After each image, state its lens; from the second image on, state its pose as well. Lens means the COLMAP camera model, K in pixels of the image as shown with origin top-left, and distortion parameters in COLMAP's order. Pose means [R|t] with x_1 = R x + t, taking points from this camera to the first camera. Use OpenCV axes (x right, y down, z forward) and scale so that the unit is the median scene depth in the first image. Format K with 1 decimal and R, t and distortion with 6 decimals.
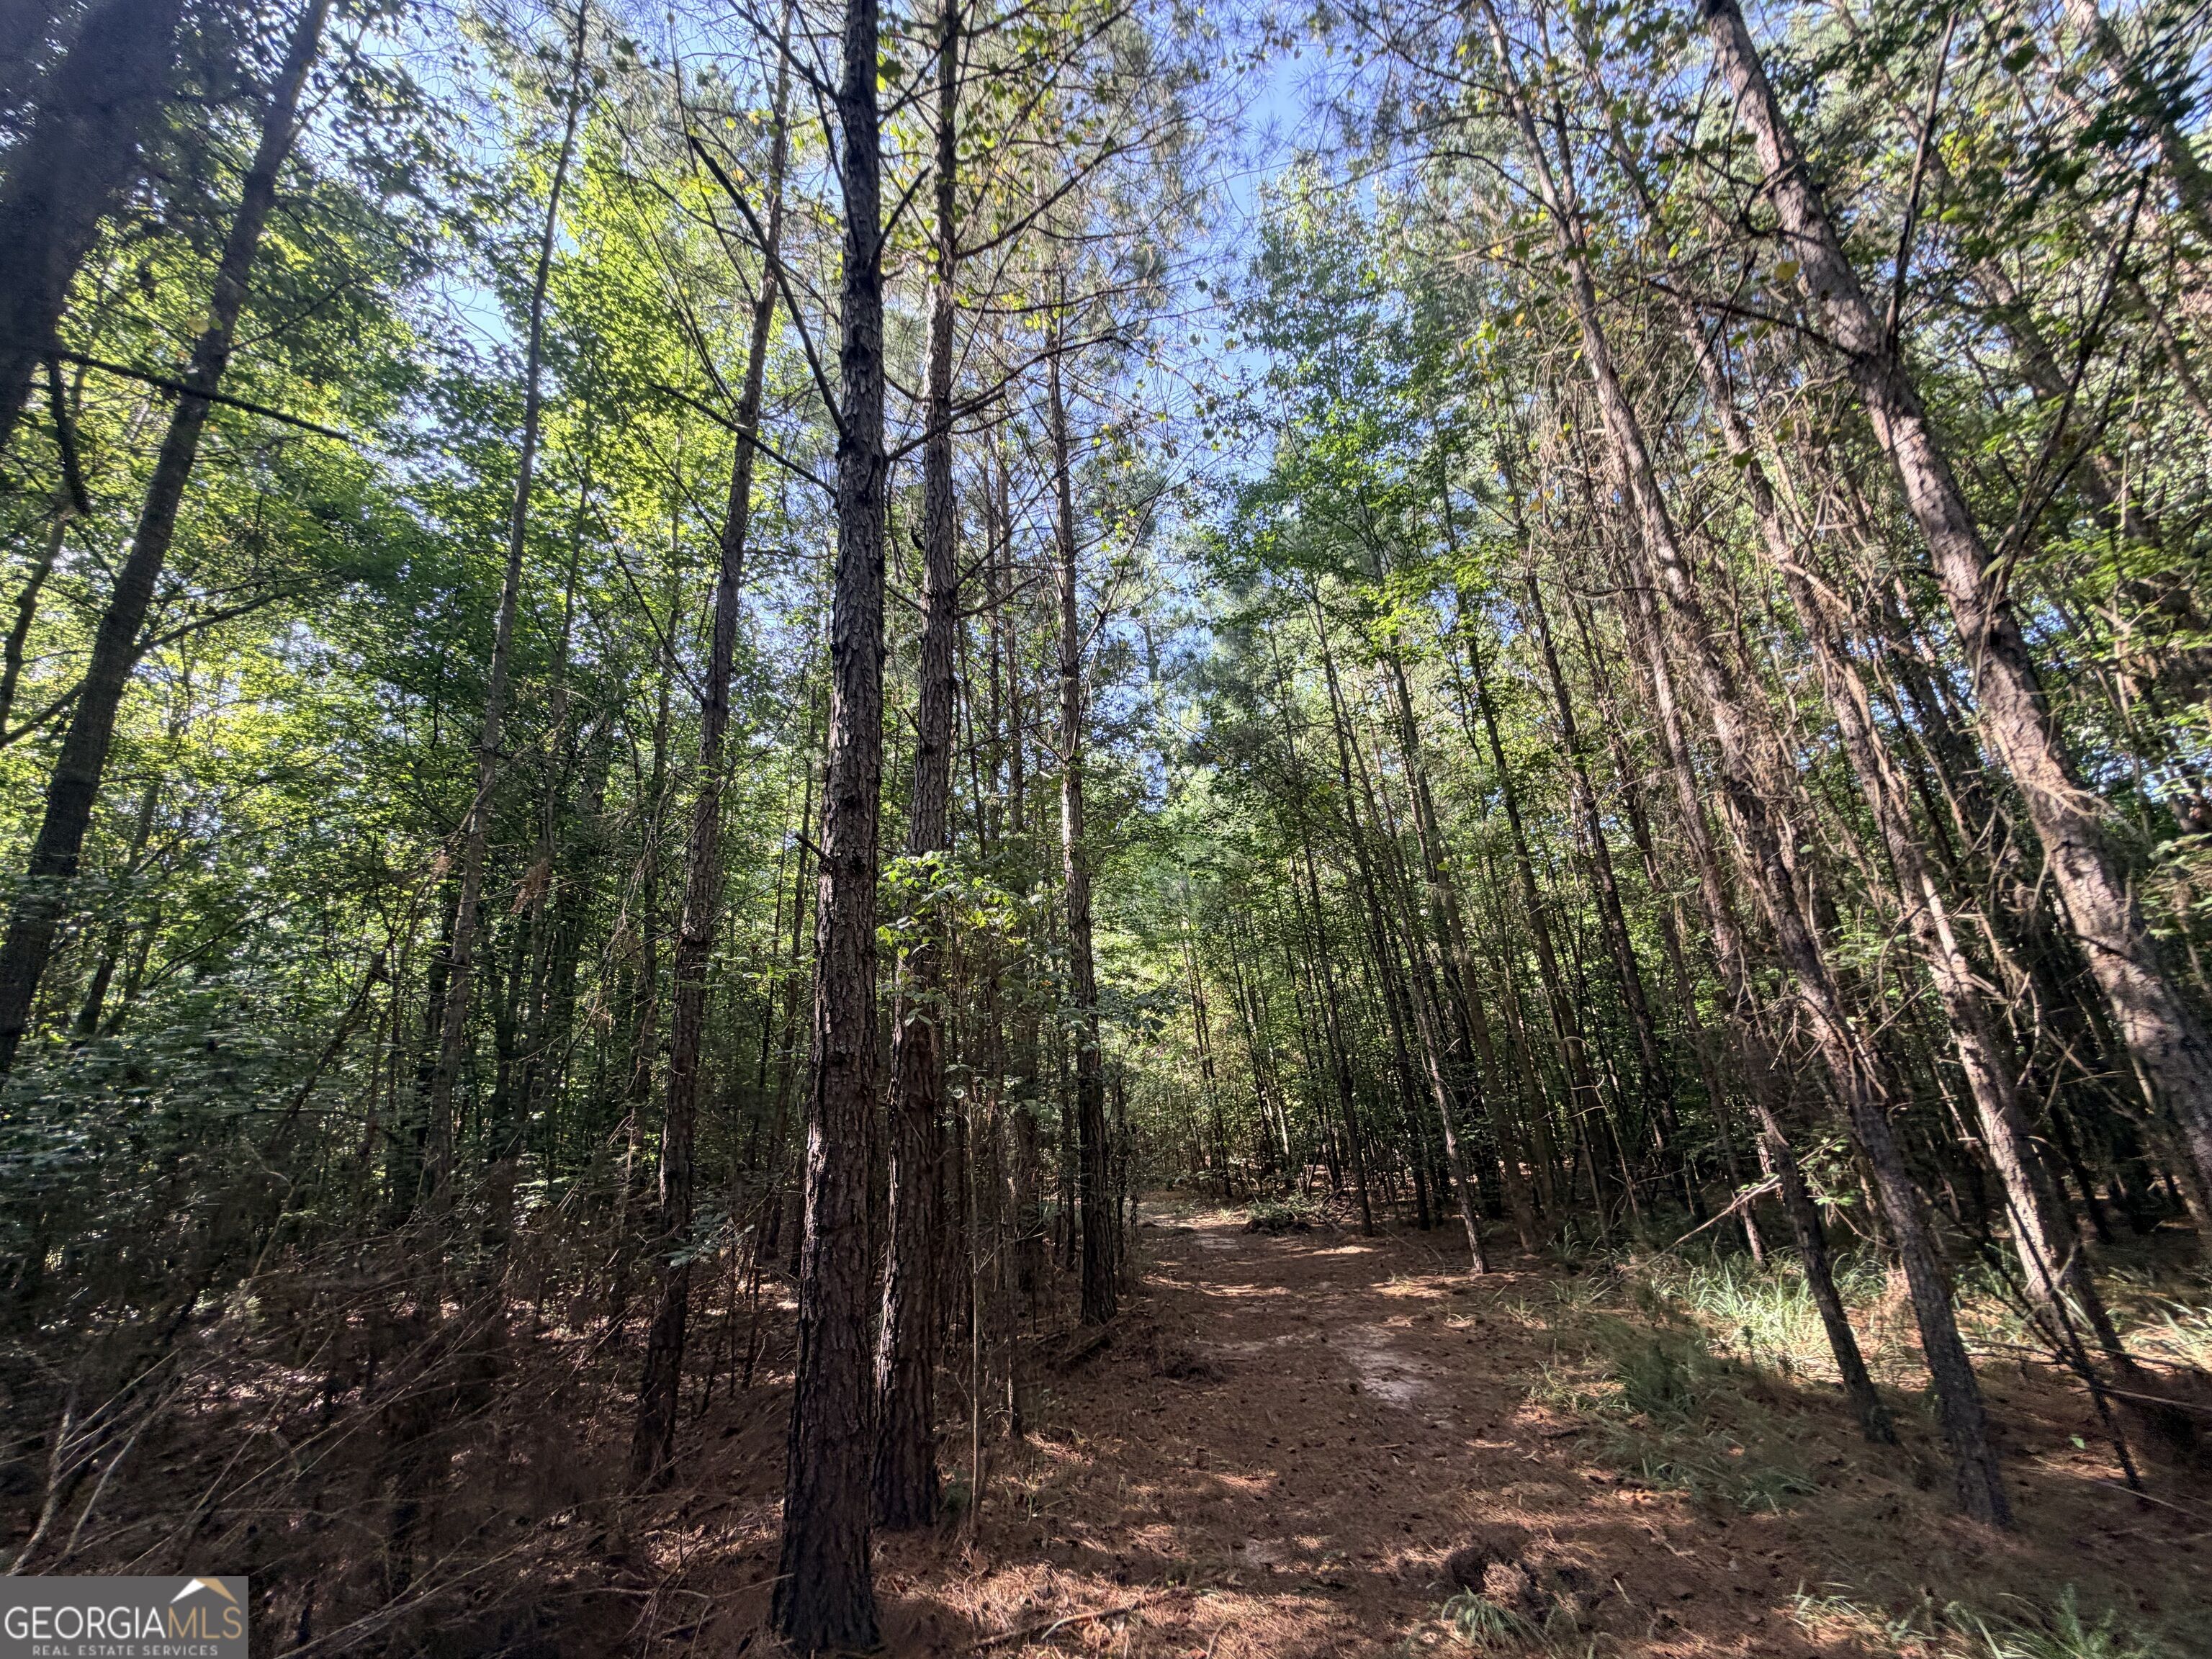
lens RADIAL K [[882.4, 0, 1098.0], [0, 882.4, 827.1], [0, 0, 1]] dist [-0.001041, -0.000098]
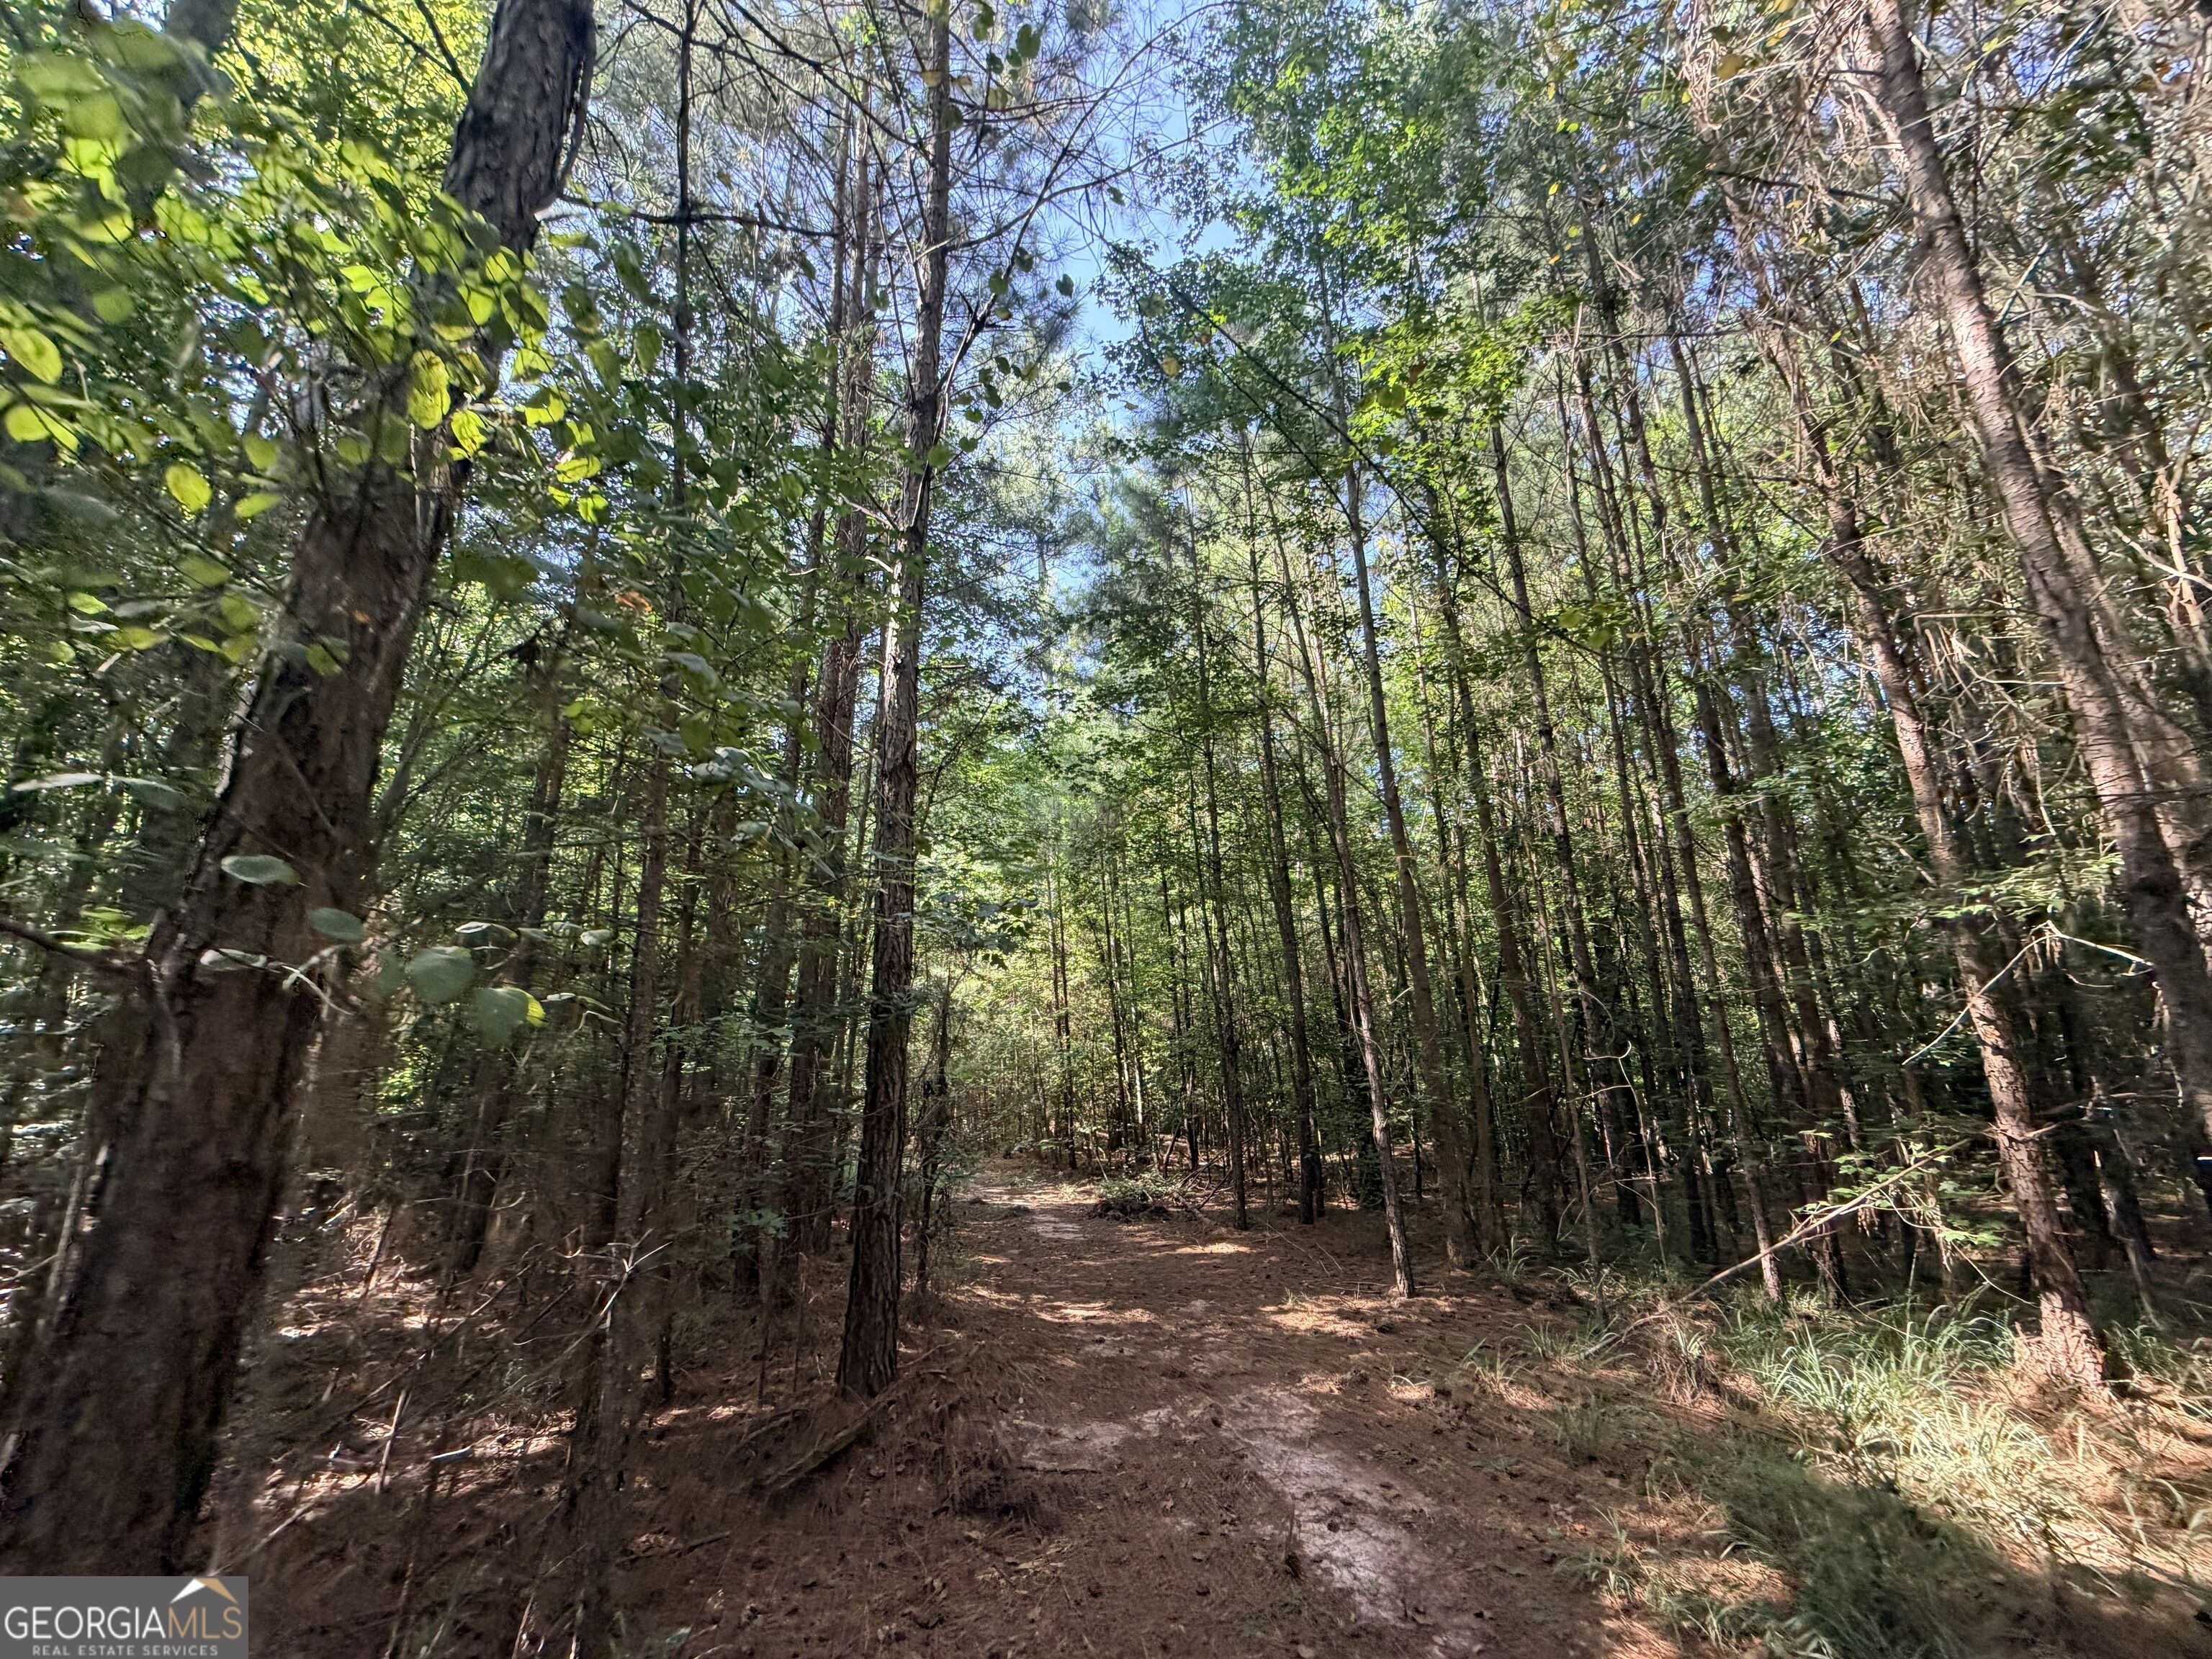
lens RADIAL K [[882.4, 0, 1098.0], [0, 882.4, 827.1], [0, 0, 1]] dist [-0.001041, -0.000098]
pose [[0.985257, 0.089155, 0.146014, 0.020089], [-0.094775, 0.994985, 0.031981, 0.071612], [-0.142430, -0.045348, 0.988765, 0.207296]]
